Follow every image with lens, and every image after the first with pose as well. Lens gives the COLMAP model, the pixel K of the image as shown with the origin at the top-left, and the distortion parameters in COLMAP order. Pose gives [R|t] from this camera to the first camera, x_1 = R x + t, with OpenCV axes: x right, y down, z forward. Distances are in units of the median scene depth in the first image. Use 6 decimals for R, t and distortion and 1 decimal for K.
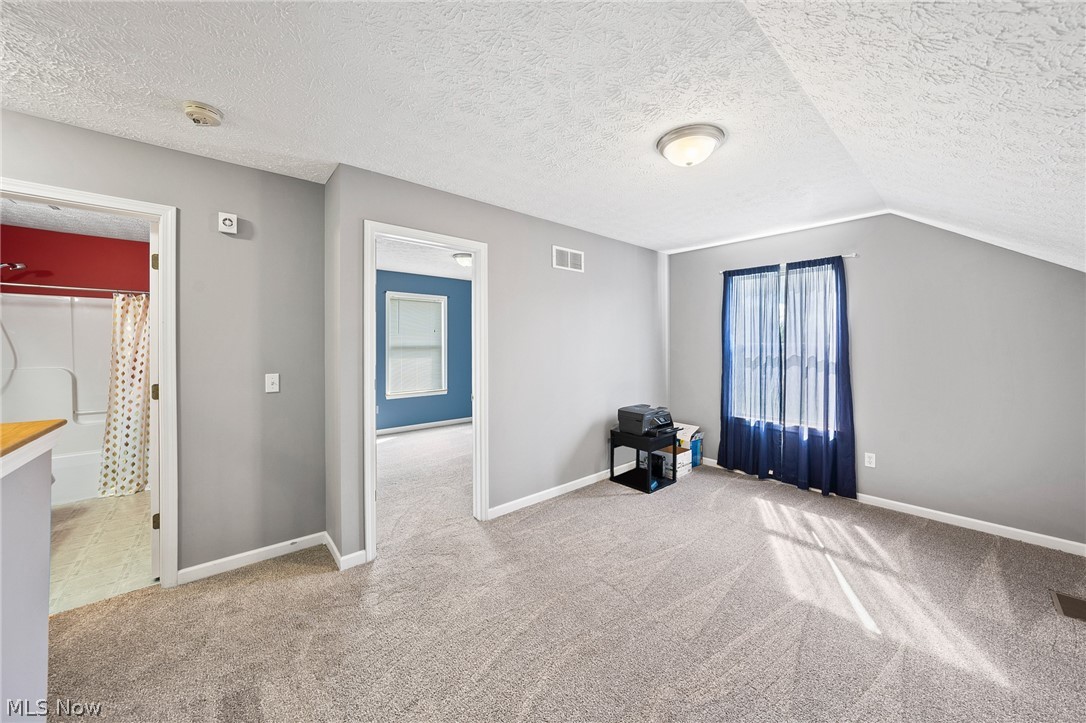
lens RADIAL K [[378.0, 0, 545.2], [0, 378.0, 345.5], [0, 0, 1]] dist [-0.010385, 0.000039]
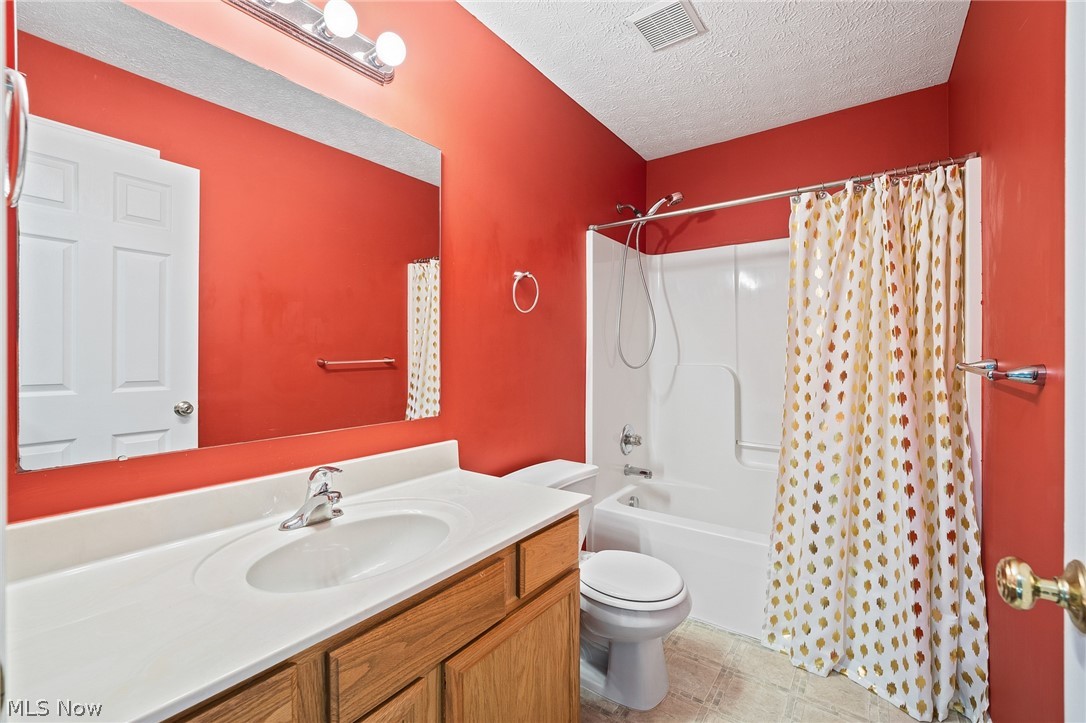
lens RADIAL K [[447.7, 0, 539.1], [0, 447.7, 359.1], [0, 0, 1]] dist [-0.009670, 0.000117]
pose [[0.201664, 0.003473, -0.979449, -0.686889], [-0.002052, 0.999993, 0.003124, 0.051729], [0.979453, 0.001380, 0.201669, 0.589583]]
